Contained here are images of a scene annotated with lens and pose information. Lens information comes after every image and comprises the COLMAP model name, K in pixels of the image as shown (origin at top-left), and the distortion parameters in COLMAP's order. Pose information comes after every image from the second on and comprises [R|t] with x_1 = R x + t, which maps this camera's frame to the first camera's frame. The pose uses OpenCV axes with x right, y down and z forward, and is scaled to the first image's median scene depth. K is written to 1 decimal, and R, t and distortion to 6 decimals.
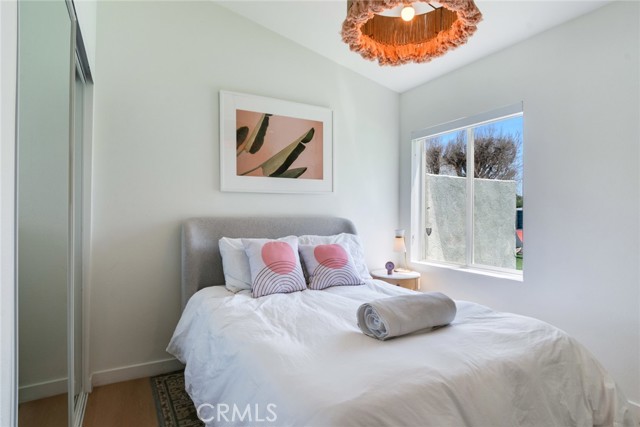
lens RADIAL K [[343.8, 0, 322.0], [0, 343.8, 215.9], [0, 0, 1]] dist [-0.002871, 0.000680]
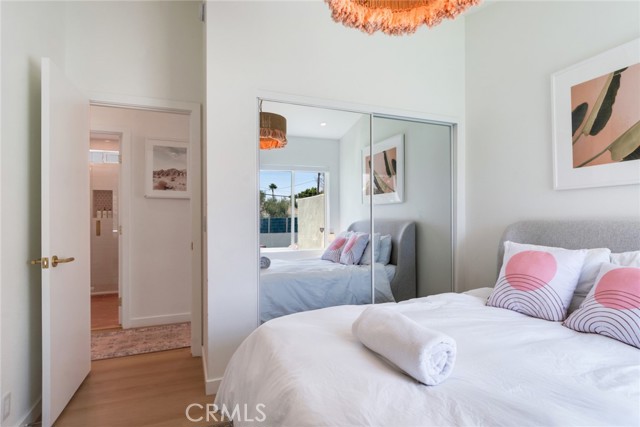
lens RADIAL K [[343.8, 0, 322.2], [0, 343.8, 214.1], [0, 0, 1]] dist [-0.002871, 0.000680]
pose [[-0.157997, -0.010305, -0.987386, 0.632715], [0.004244, 0.999929, -0.011115, -0.004141], [0.987431, -0.005947, -0.157942, 0.543049]]
